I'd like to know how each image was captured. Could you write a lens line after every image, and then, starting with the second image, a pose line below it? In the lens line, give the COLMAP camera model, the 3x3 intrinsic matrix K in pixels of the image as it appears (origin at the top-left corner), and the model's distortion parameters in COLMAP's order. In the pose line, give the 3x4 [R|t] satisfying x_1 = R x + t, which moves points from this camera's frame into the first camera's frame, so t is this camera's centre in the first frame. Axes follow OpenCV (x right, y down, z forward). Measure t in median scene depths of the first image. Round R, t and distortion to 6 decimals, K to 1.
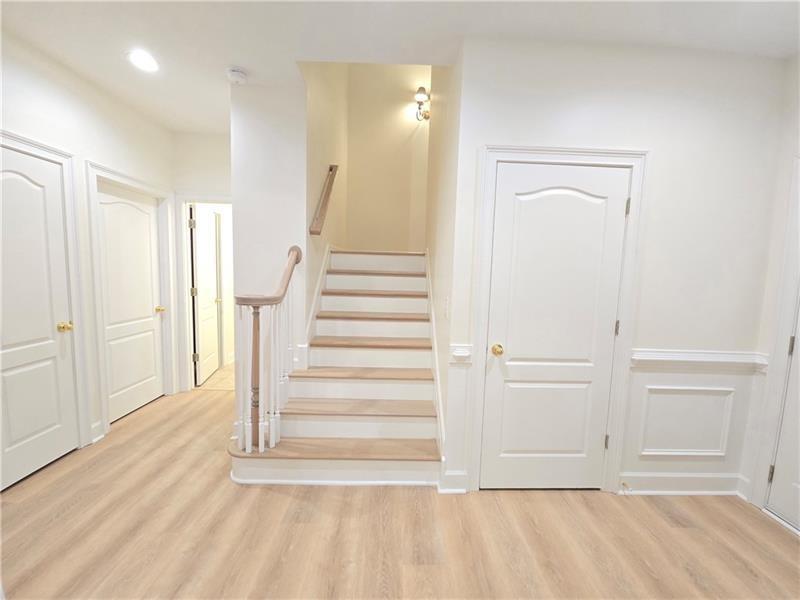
lens RADIAL K [[340.6, 0, 399.3], [0, 340.6, 301.2], [0, 0, 1]] dist [0.004651, -0.000806]
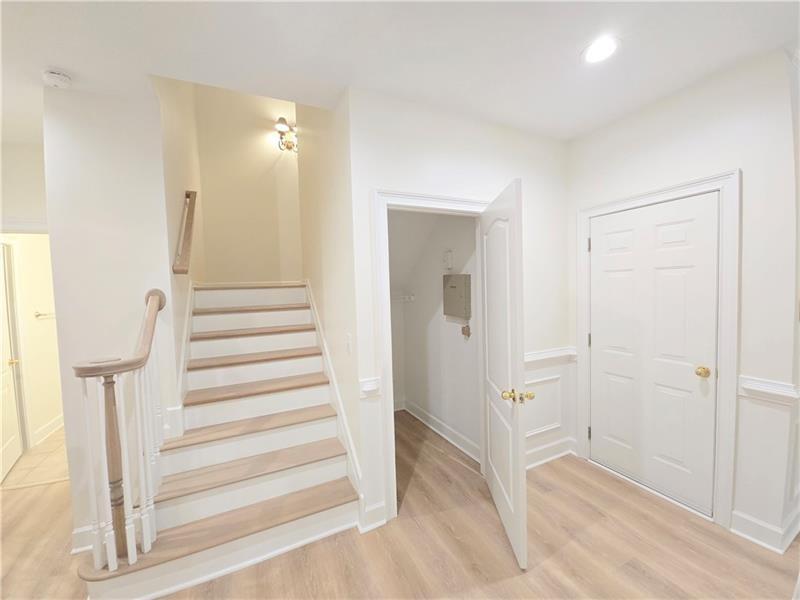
lens RADIAL K [[323.5, 0, 400.7], [0, 323.5, 303.2], [0, 0, 1]] dist [0.003351, -0.004479]
pose [[0.910155, -0.080235, 0.406425, -0.100608], [0.098858, 0.994788, -0.024998, -0.059811], [-0.402300, 0.062930, 0.913342, 0.056413]]
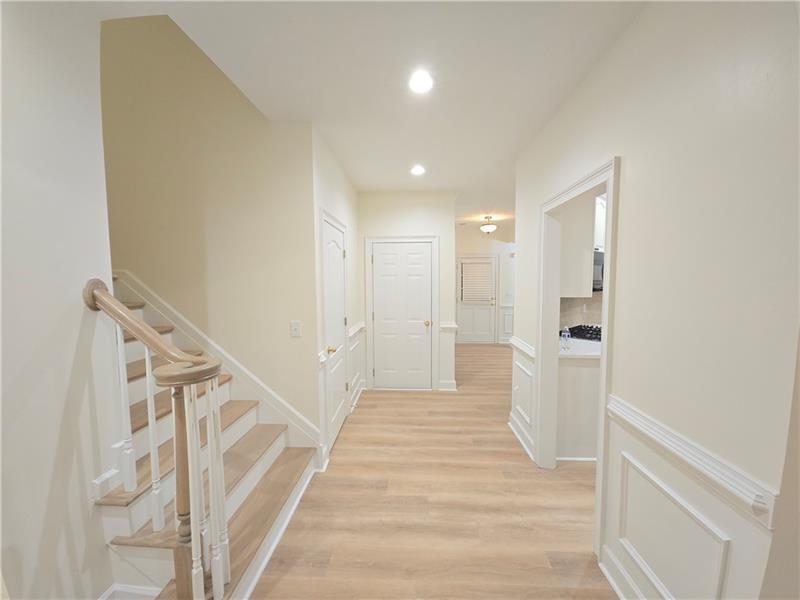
lens RADIAL K [[323.5, 0, 400.7], [0, 323.5, 303.8], [0, 0, 1]] dist [0.003351, -0.004479]
pose [[0.081258, -0.108260, 0.990796, -0.934700], [0.102597, 0.989711, 0.099728, -0.142495], [-0.991399, 0.093549, 0.091529, 0.516373]]
